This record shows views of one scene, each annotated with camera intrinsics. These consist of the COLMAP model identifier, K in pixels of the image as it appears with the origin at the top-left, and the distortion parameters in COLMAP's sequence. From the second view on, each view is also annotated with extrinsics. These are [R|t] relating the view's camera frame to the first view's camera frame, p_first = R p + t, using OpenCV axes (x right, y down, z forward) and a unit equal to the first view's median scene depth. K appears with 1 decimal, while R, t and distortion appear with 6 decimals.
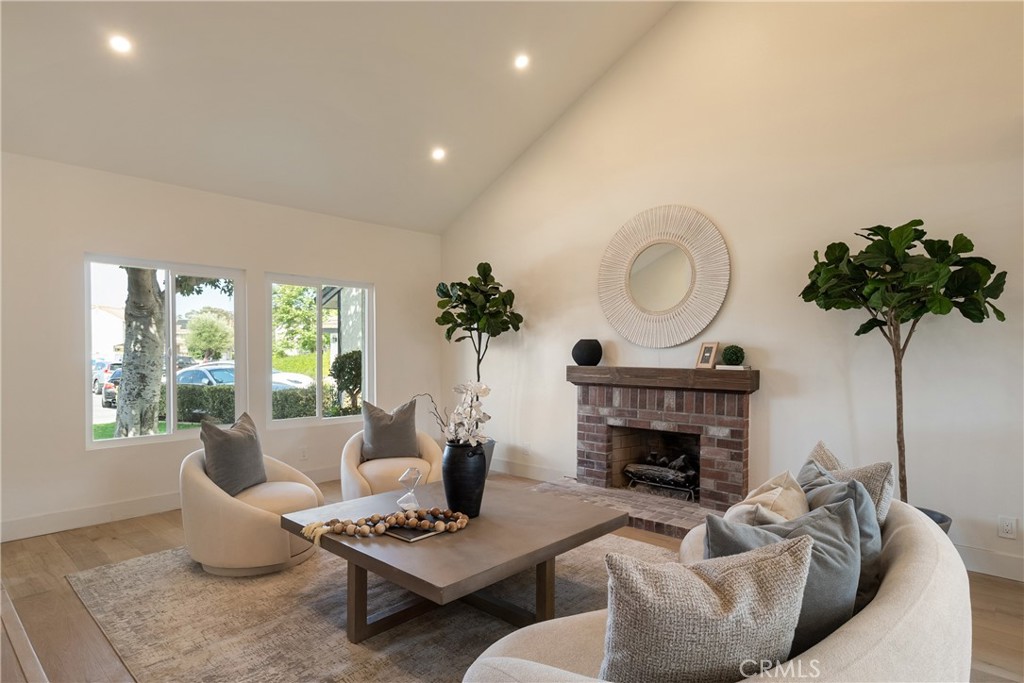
lens RADIAL K [[540.4, 0, 492.0], [0, 540.4, 363.0], [0, 0, 1]] dist [0.001046, 0.000482]
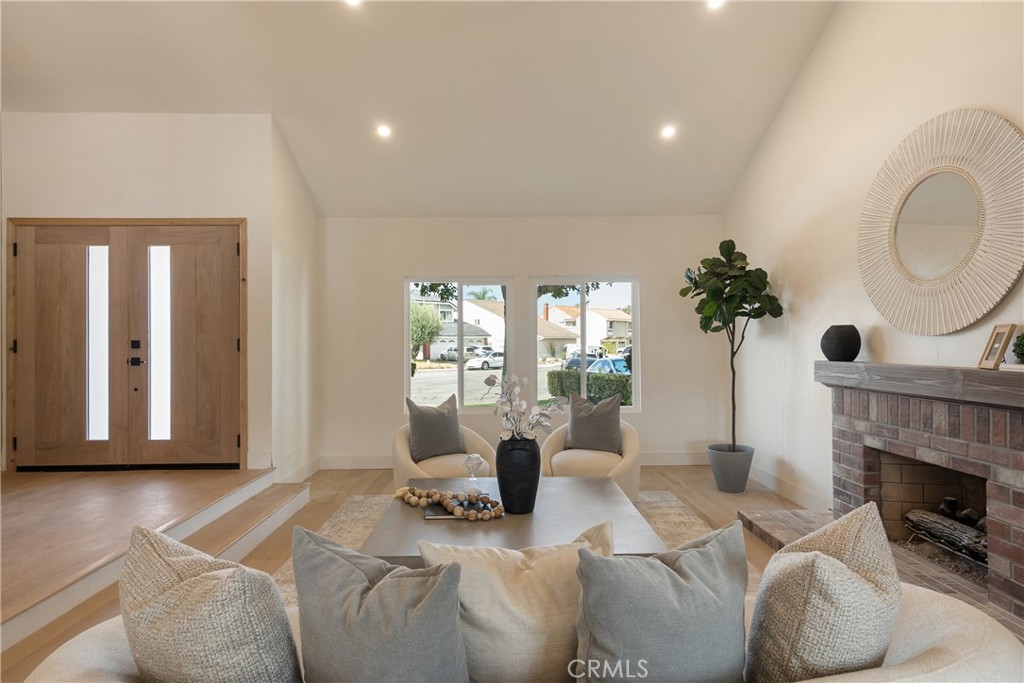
lens RADIAL K [[525.7, 0, 509.4], [0, 525.7, 341.0], [0, 0, 1]] dist [0.002464, 0.000833]
pose [[0.710555, -0.010016, -0.703570, 0.371606], [-0.008209, 0.999713, -0.022523, -0.002758], [0.703593, 0.021779, 0.710269, 0.183530]]
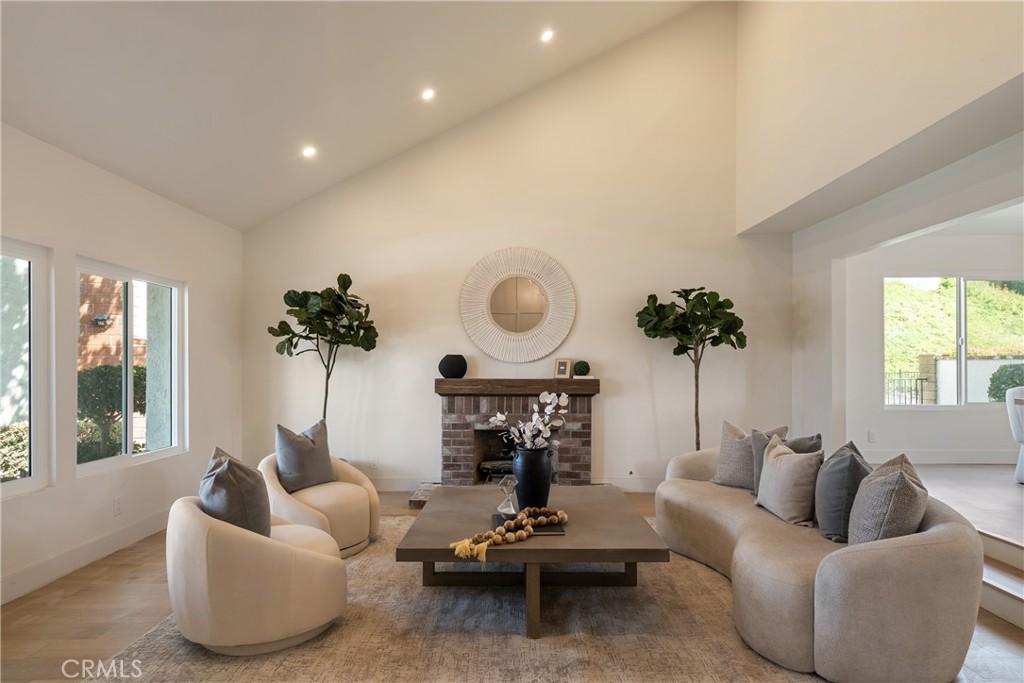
lens RADIAL K [[540.4, 0, 492.0], [0, 540.4, 363.0], [0, 0, 1]] dist [0.001046, 0.000482]
pose [[0.744811, -0.001334, 0.667275, -0.523963], [0.015395, 0.999766, -0.015185, -0.008603], [-0.667098, 0.021582, 0.744657, 0.122715]]
